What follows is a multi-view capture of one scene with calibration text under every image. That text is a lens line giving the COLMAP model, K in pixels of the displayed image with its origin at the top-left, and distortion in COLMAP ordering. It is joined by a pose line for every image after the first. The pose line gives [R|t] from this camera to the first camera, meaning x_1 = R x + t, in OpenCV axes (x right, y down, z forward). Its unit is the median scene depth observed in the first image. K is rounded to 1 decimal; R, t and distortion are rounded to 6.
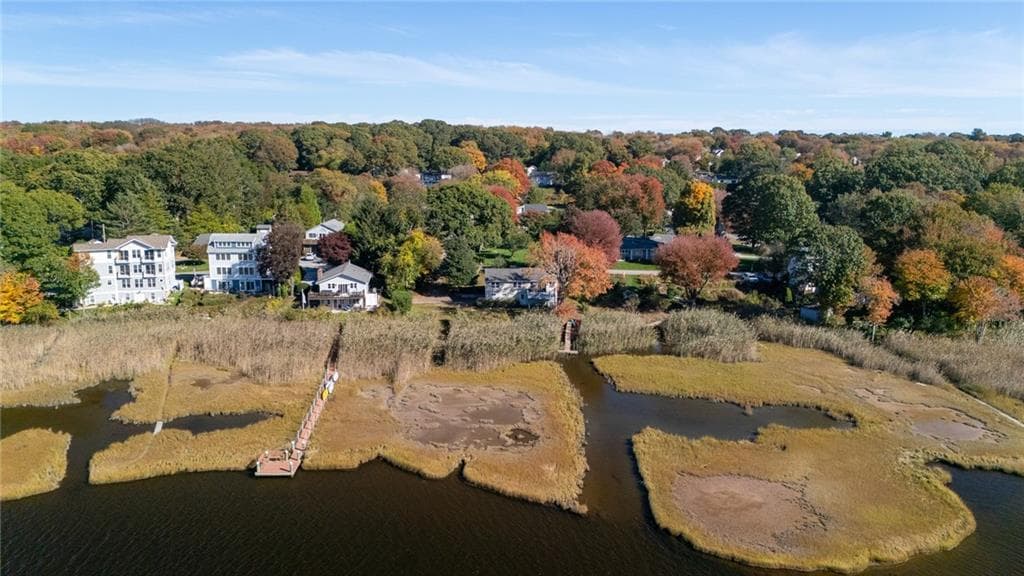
lens RADIAL K [[743.6, 0, 512.7], [0, 743.6, 290.6], [0, 0, 1]] dist [0.081265, -0.090479]
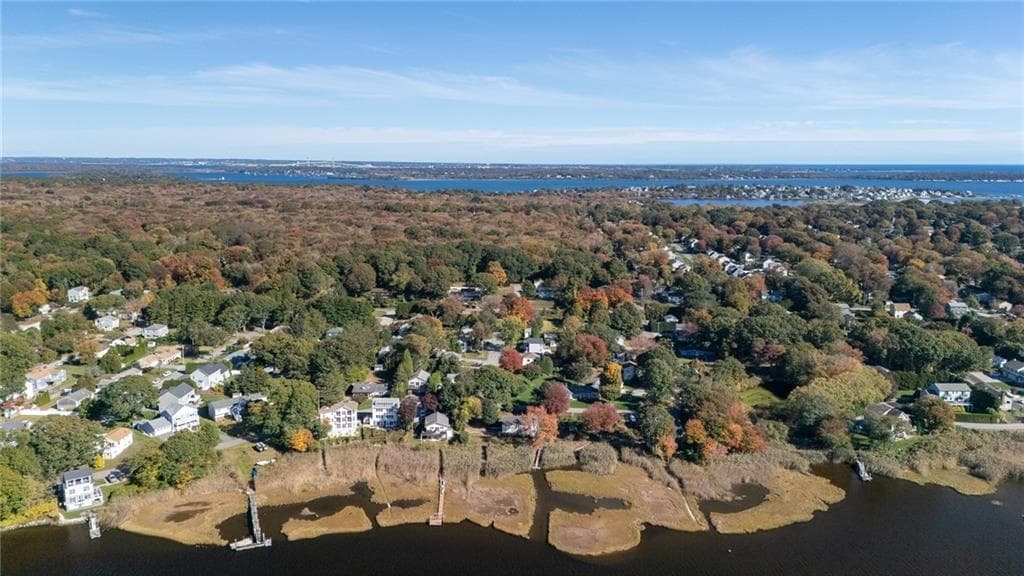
lens RADIAL K [[743.6, 0, 512.4], [0, 743.6, 291.4], [0, 0, 1]] dist [0.081265, -0.090479]
pose [[0.999469, 0.004595, -0.032251, 0.060209], [-0.004993, 0.999912, -0.012268, -0.377377], [0.032192, 0.012422, 0.999404, -1.164395]]
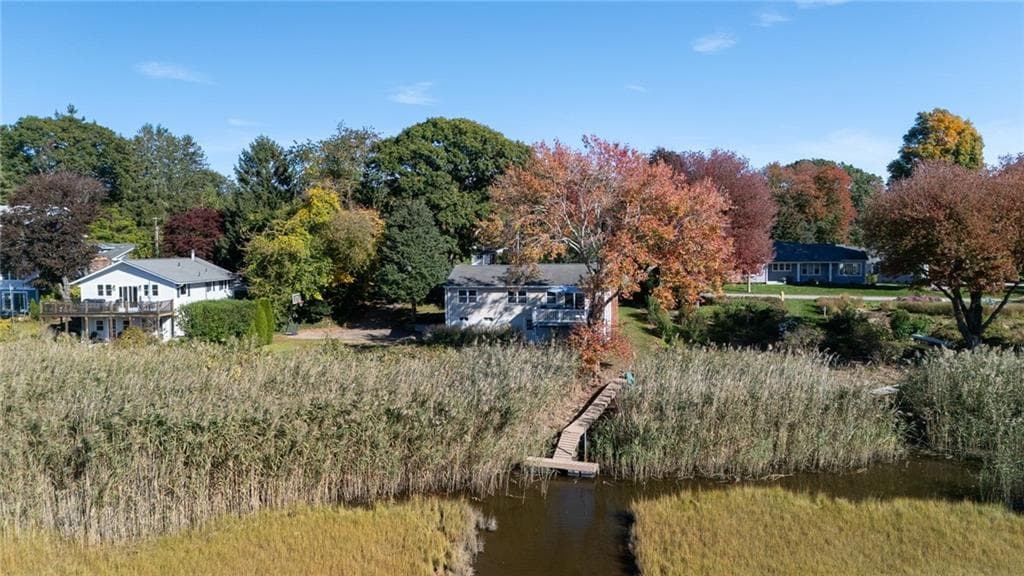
lens RADIAL K [[743.6, 0, 516.1], [0, 743.6, 289.0], [0, 0, 1]] dist [0.081265, -0.090479]
pose [[0.979719, 0.002623, -0.200361, 0.094515], [-0.029030, 0.991223, -0.128976, 0.044868], [0.198264, 0.132177, 0.971195, 0.600473]]
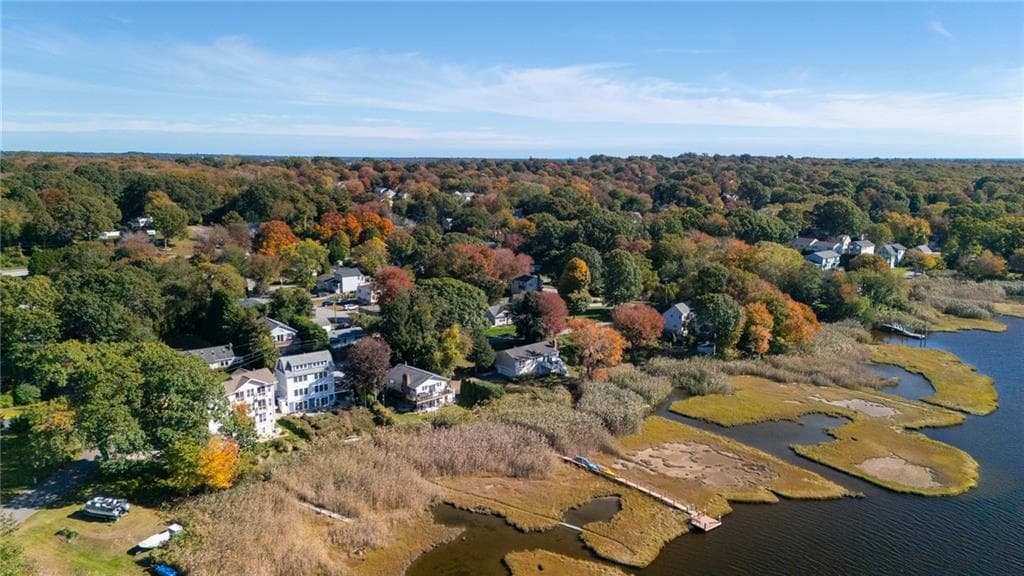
lens RADIAL K [[743.6, 0, 512.1], [0, 743.6, 288.7], [0, 0, 1]] dist [0.081265, -0.090479]
pose [[0.801939, -0.105276, 0.588057, -0.794079], [0.109497, 0.993577, 0.028551, -0.177055], [-0.587285, 0.041494, 0.808316, -0.020792]]
